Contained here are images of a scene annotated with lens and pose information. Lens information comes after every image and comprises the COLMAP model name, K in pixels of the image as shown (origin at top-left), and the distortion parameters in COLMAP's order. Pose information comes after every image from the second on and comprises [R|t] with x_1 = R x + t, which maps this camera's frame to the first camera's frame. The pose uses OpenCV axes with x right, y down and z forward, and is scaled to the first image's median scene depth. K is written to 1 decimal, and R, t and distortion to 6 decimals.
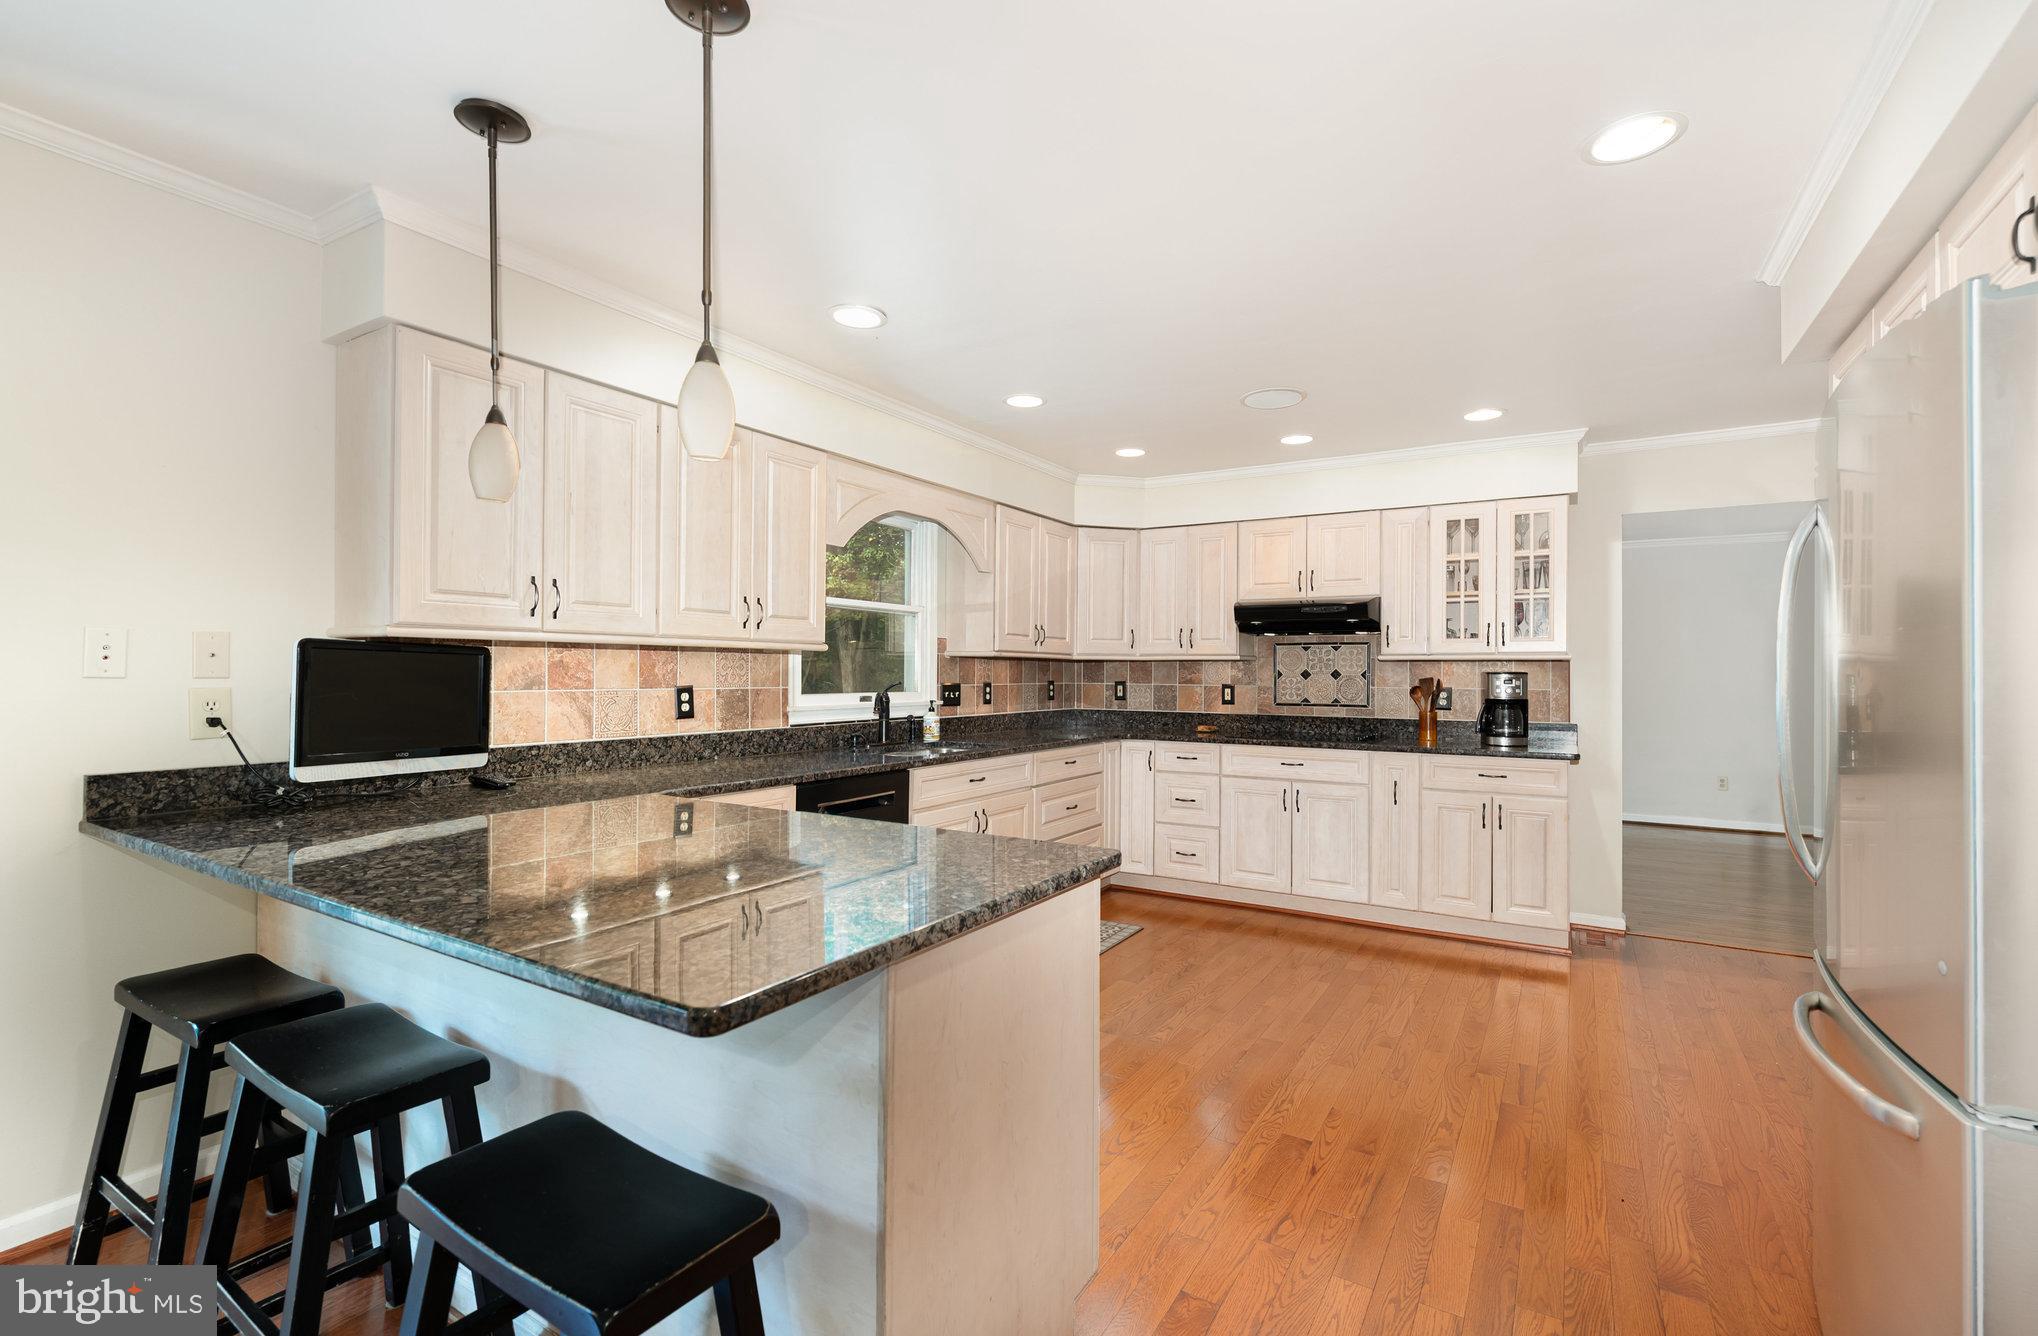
lens RADIAL K [[902.6, 0, 1005.2], [0, 902.6, 668.5], [0, 0, 1]] dist [0.002049, -0.000232]
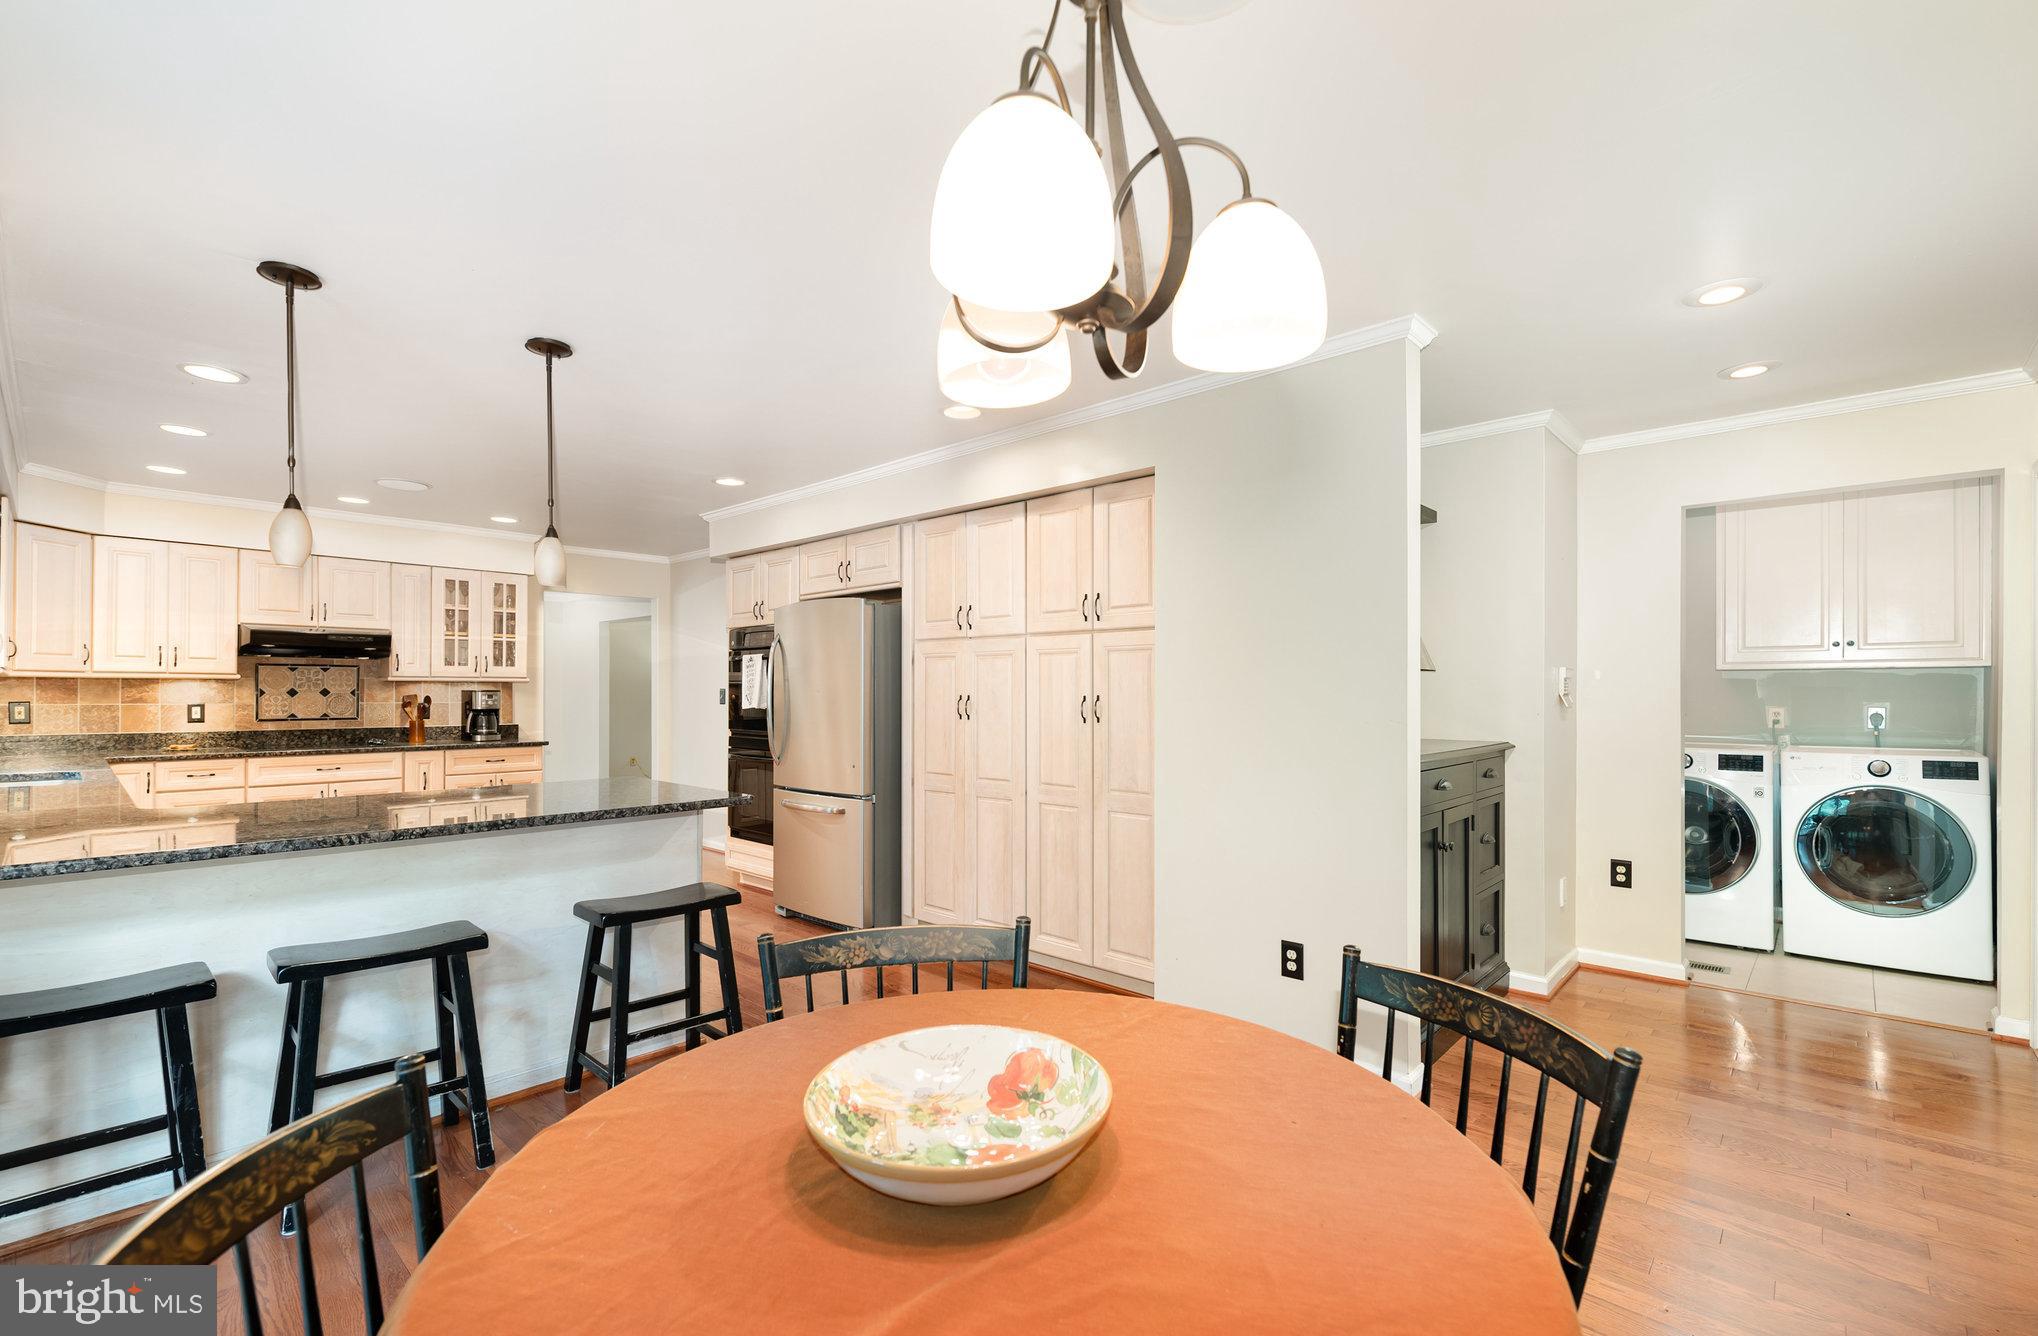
lens RADIAL K [[890.8, 0, 1010.6], [0, 890.8, 686.8], [0, 0, 1]] dist [-0.001210, 0.000029]
pose [[0.182579, -0.000590, 0.983191, -0.673267], [-0.005370, 0.999984, 0.001597, -0.008090], [-0.983177, -0.005571, 0.182573, -0.082939]]
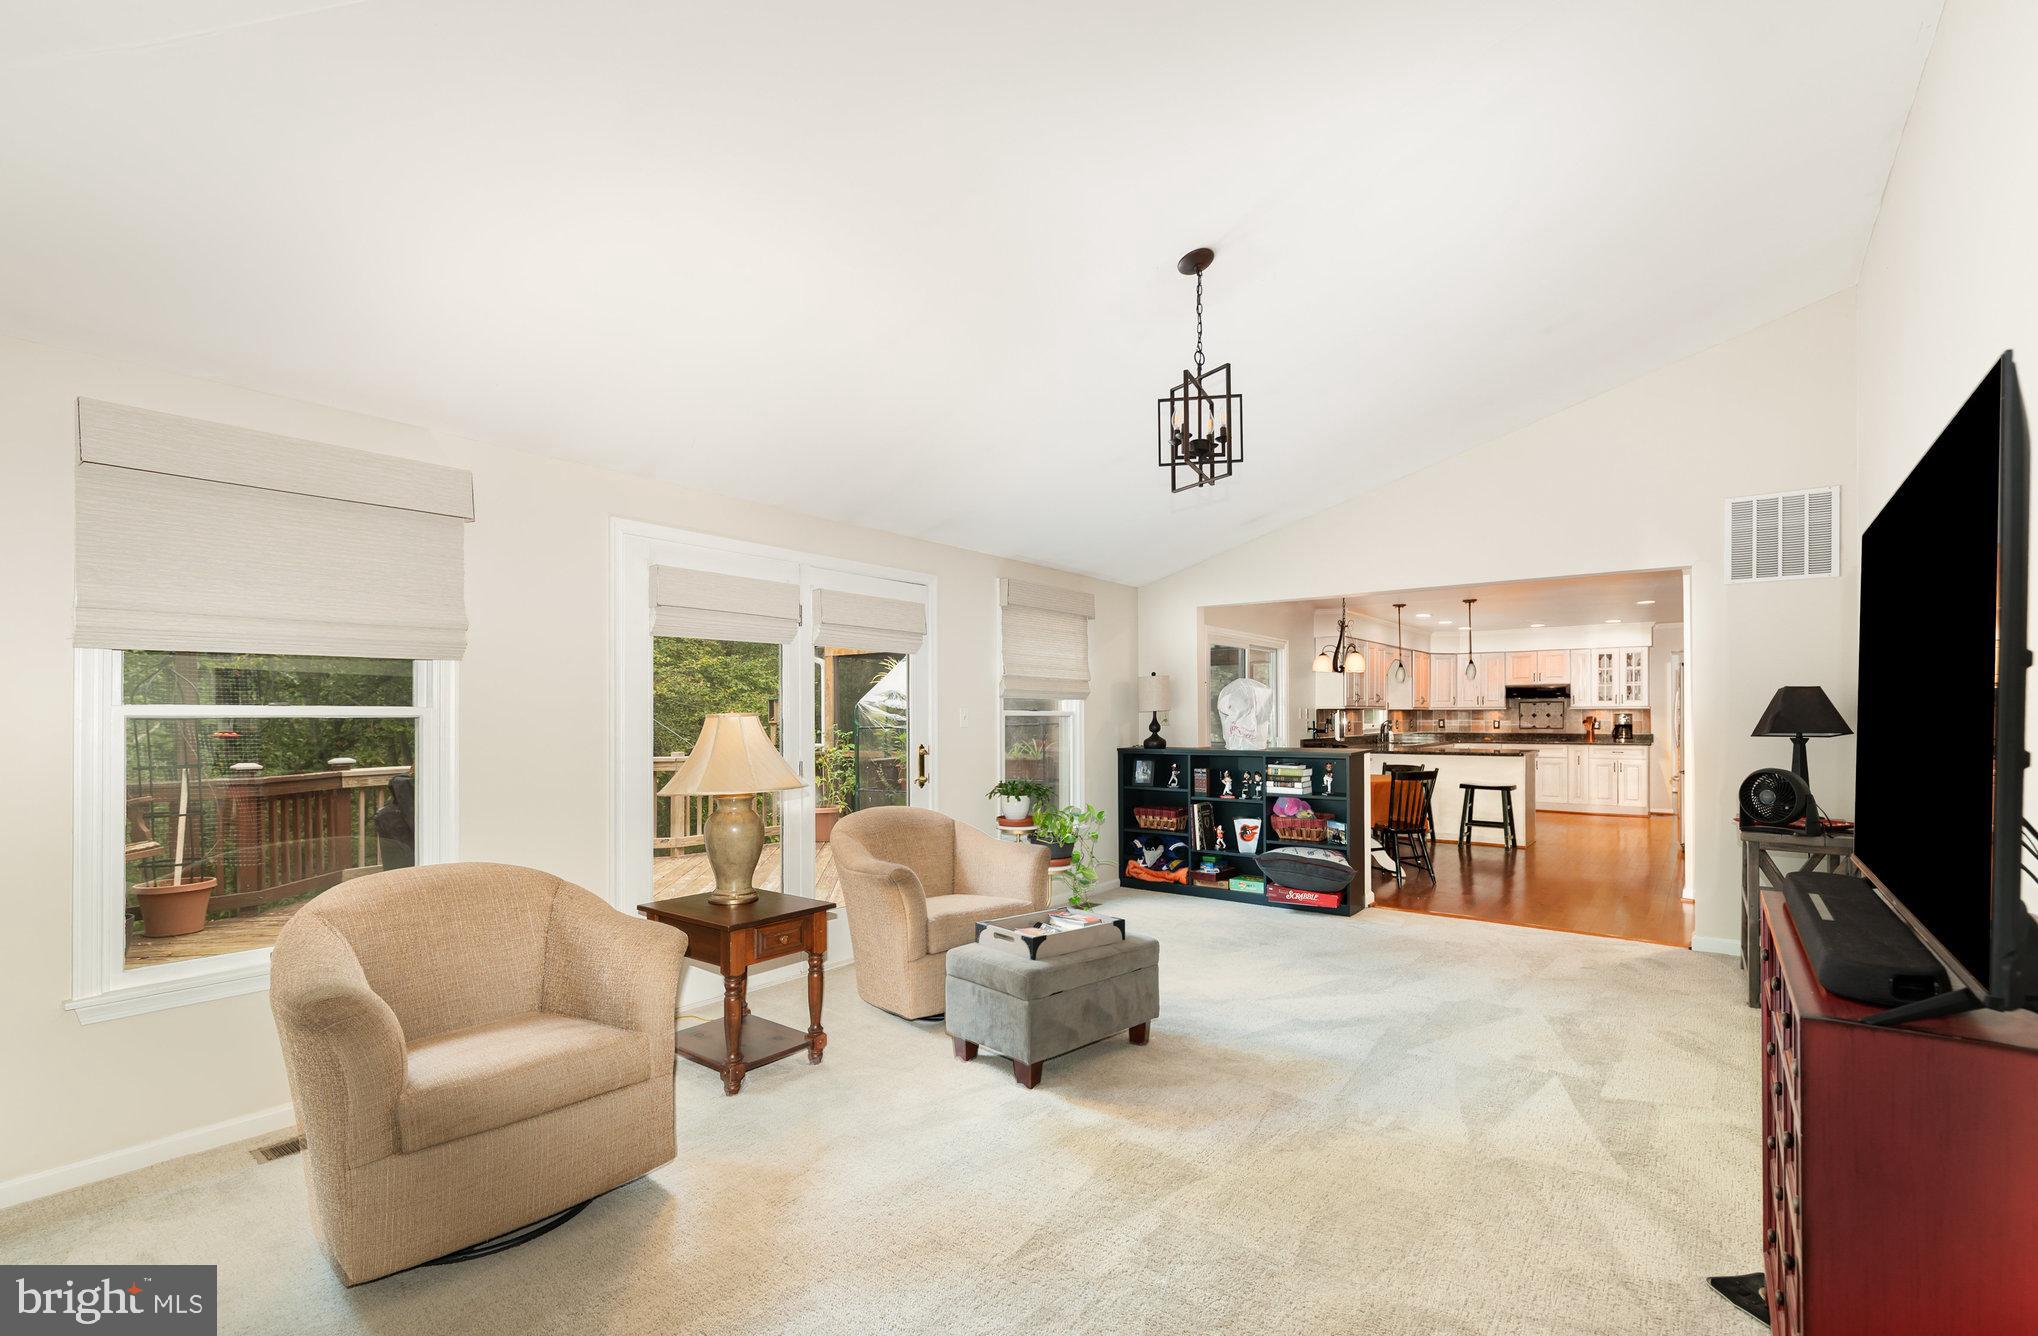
lens RADIAL K [[902.6, 0, 1010.5], [0, 902.6, 721.3], [0, 0, 1]] dist [0.002049, -0.000232]
pose [[0.994507, -0.009573, -0.104232, -0.903151], [0.010698, 0.999890, 0.010234, -0.019571], [0.104122, -0.011293, 0.994500, -1.720771]]
